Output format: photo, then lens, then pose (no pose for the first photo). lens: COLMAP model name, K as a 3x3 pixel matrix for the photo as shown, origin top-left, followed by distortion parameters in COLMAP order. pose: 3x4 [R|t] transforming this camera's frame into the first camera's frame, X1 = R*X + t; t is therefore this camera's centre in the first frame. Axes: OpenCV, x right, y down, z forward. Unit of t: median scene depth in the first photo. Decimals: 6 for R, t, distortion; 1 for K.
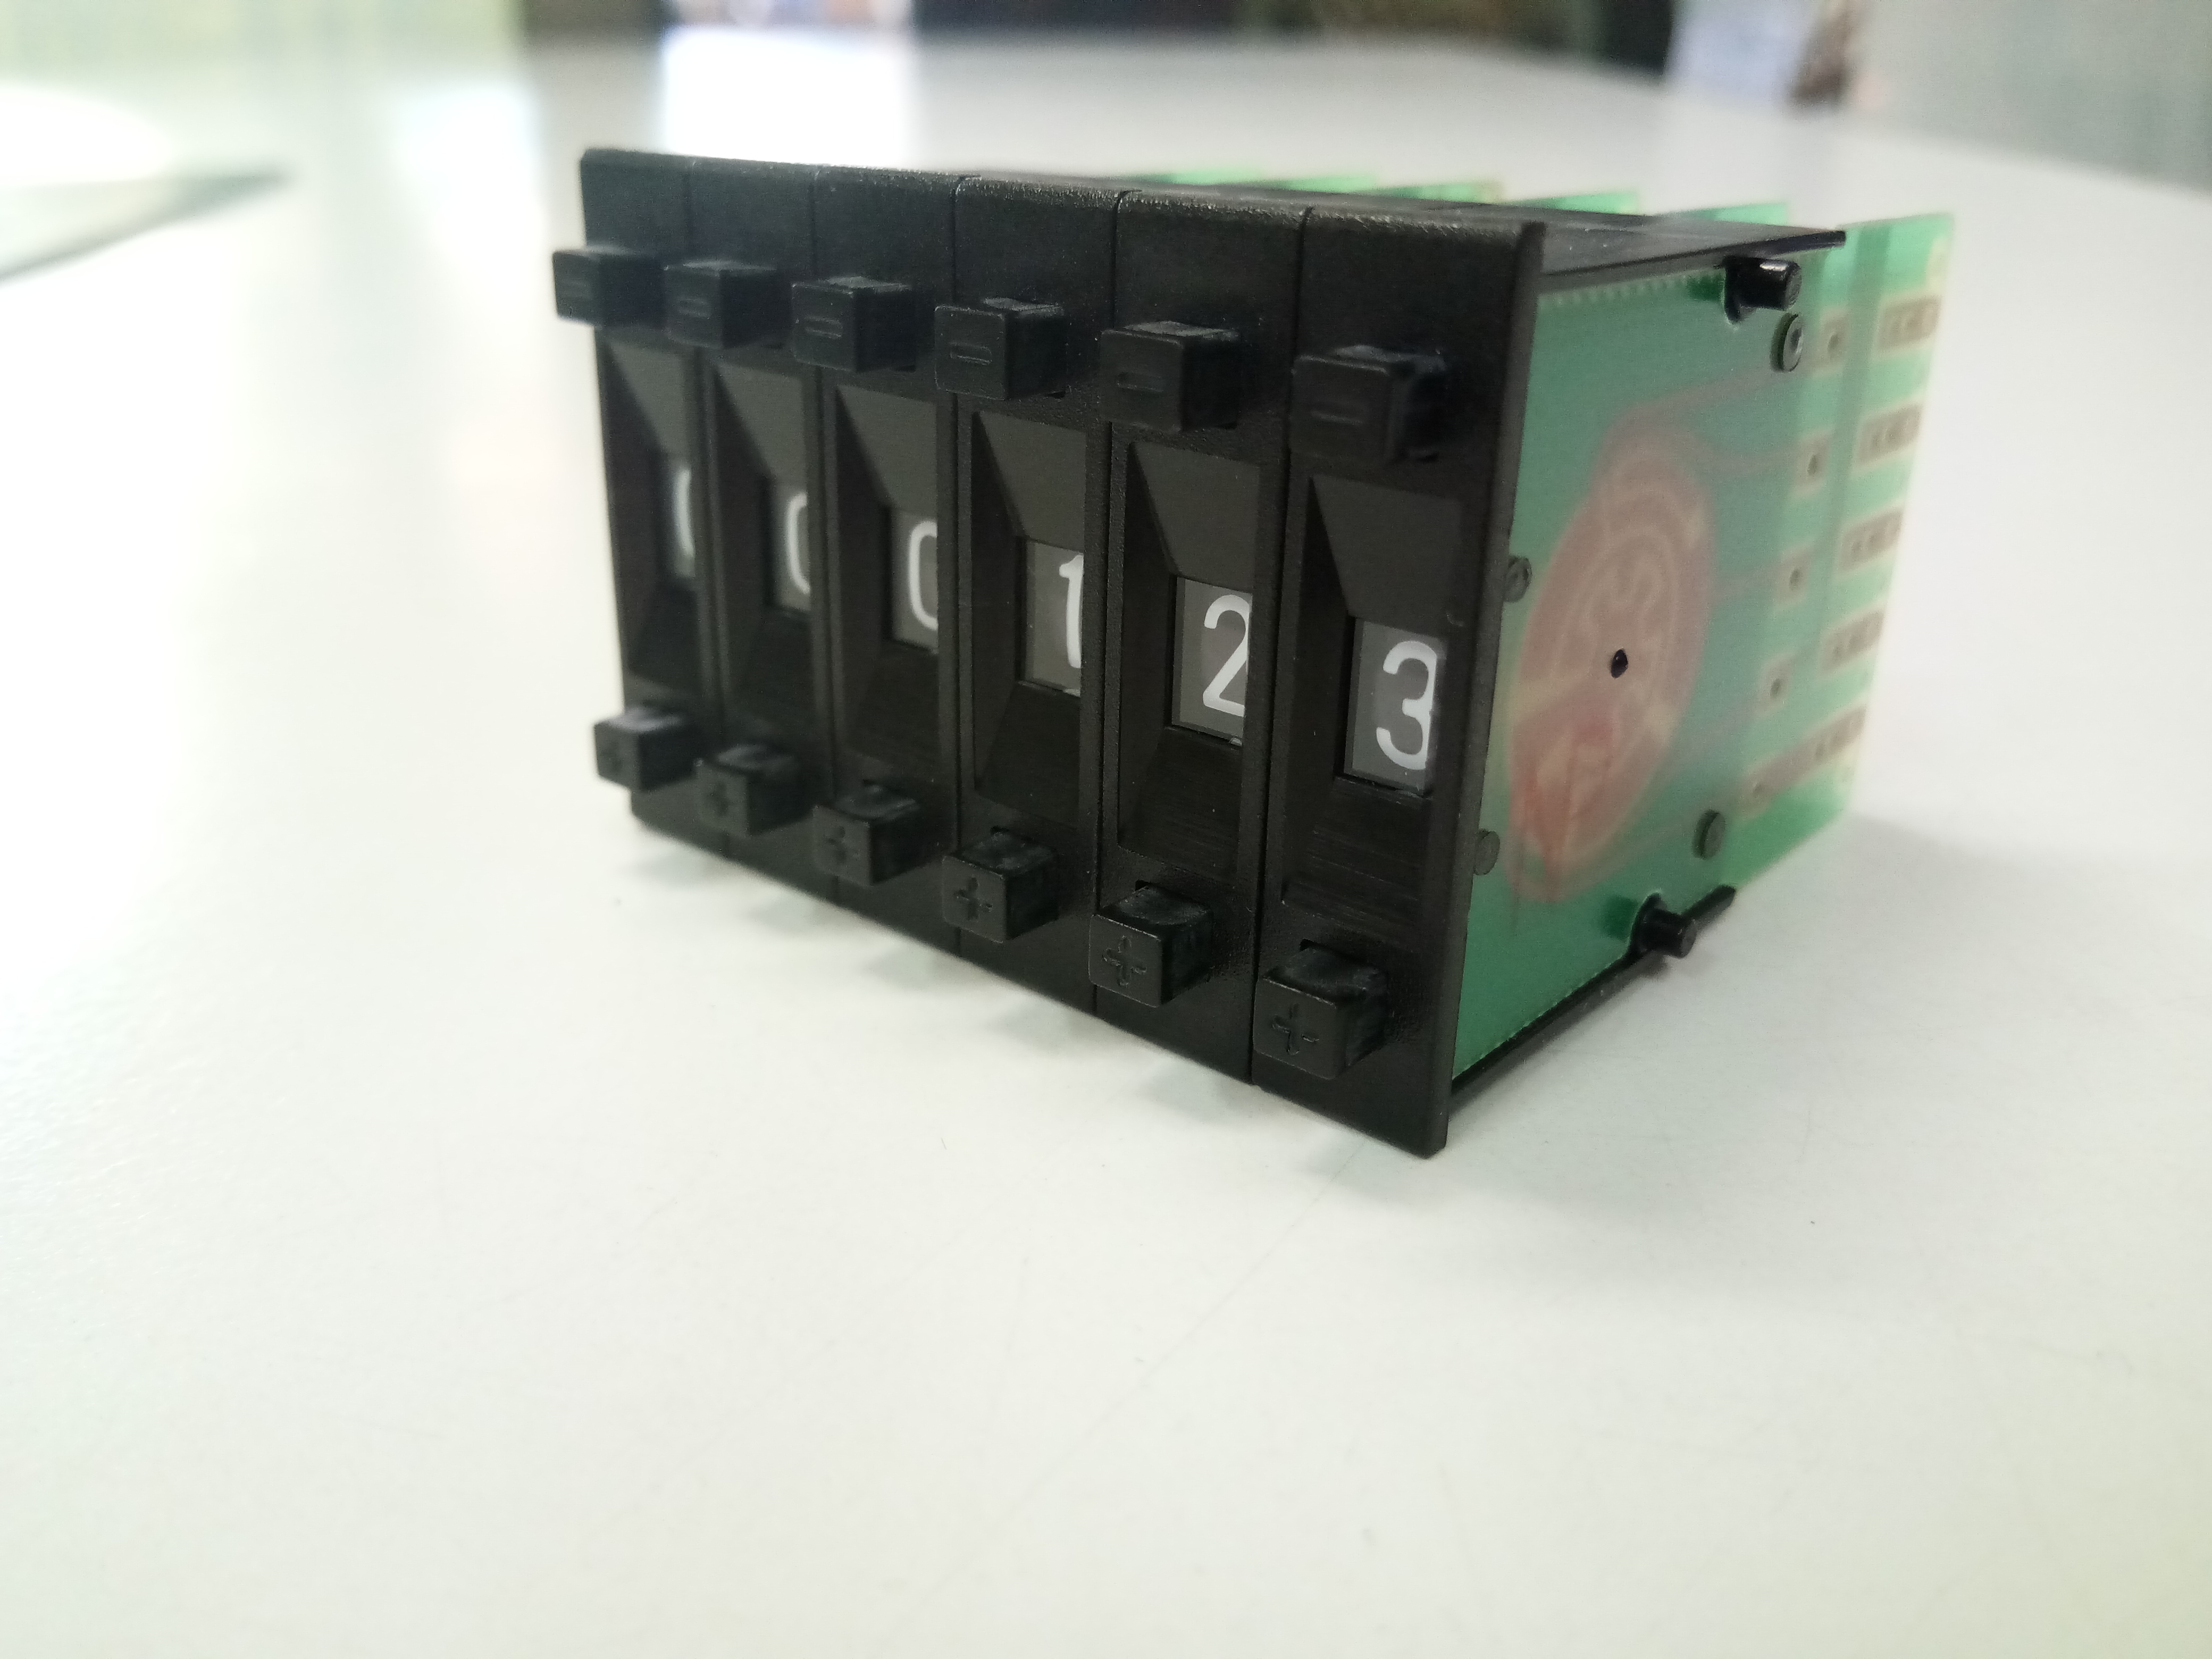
lens RADIAL K [[1841.8, 0, 1133.1], [0, 1841.8, 828.4], [0, 0, 1]] dist [0.002834, -0.000321]
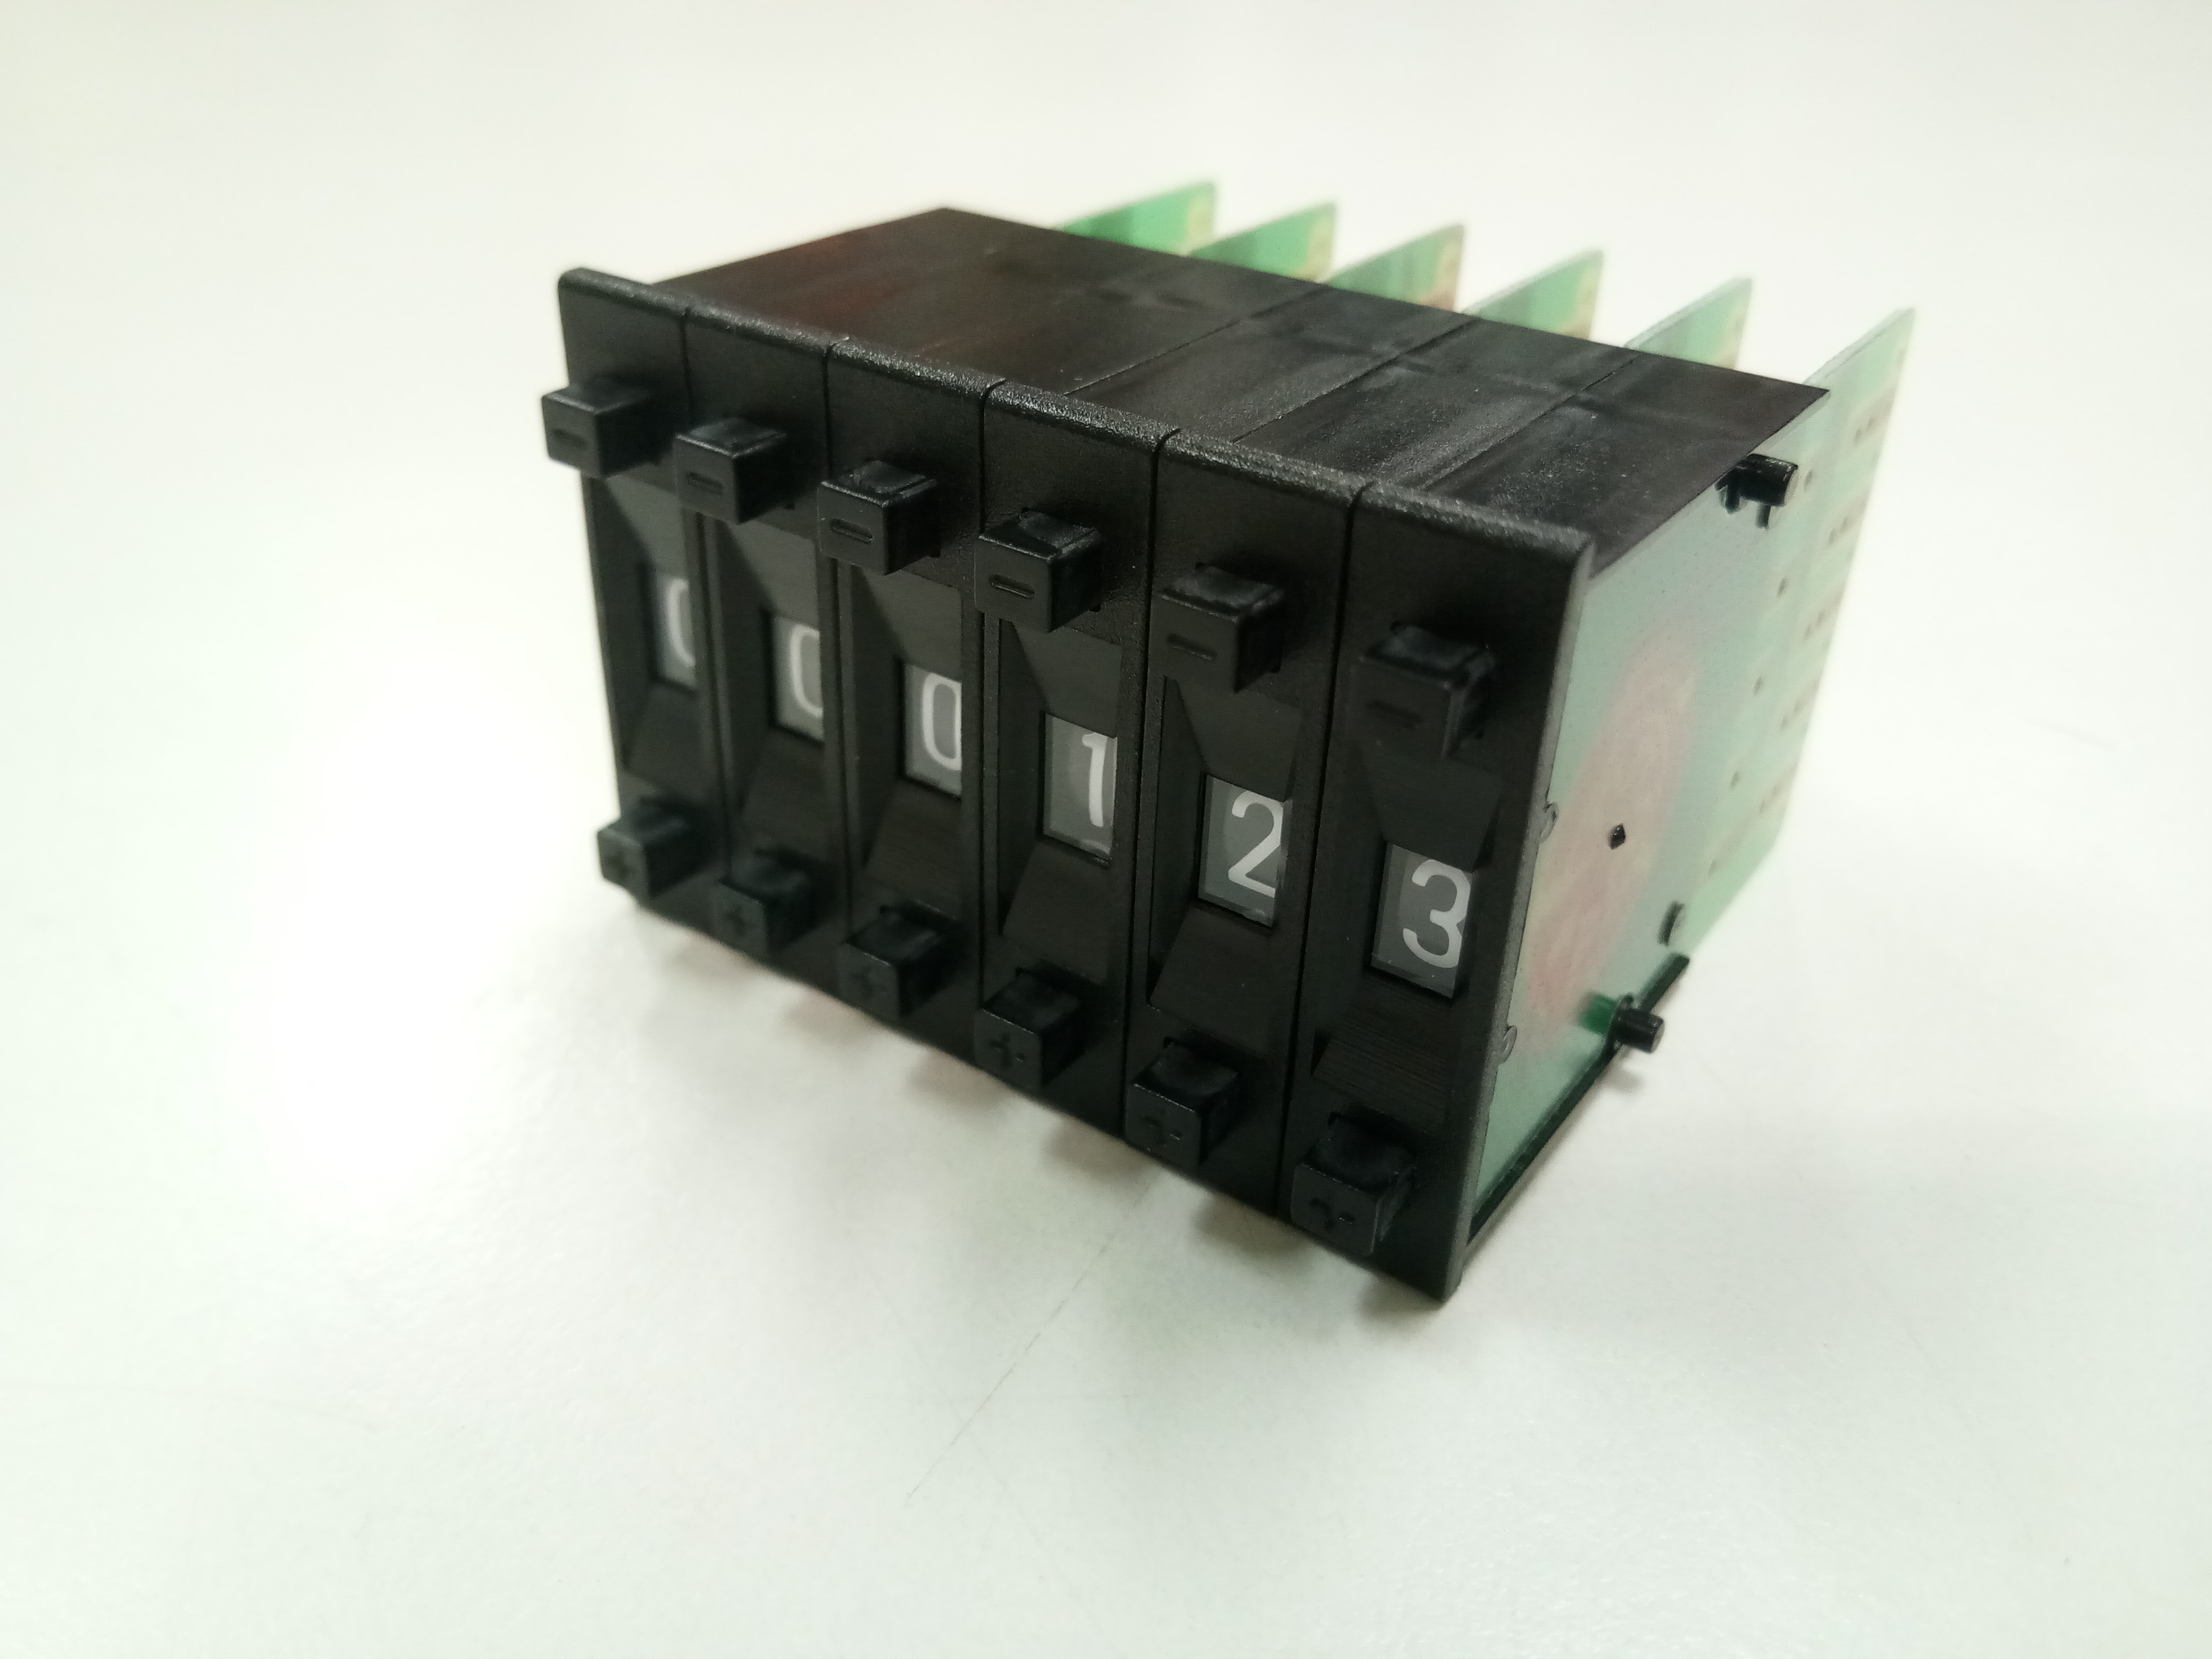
lens RADIAL K [[1841.8, 0, 1133.1], [0, 1841.8, 828.4], [0, 0, 1]] dist [0.002834, -0.000321]
pose [[0.995868, -0.033852, 0.084271, -0.099791], [0.020014, 0.986923, 0.159942, -0.254319], [-0.088584, -0.157595, 0.983523, -0.025314]]
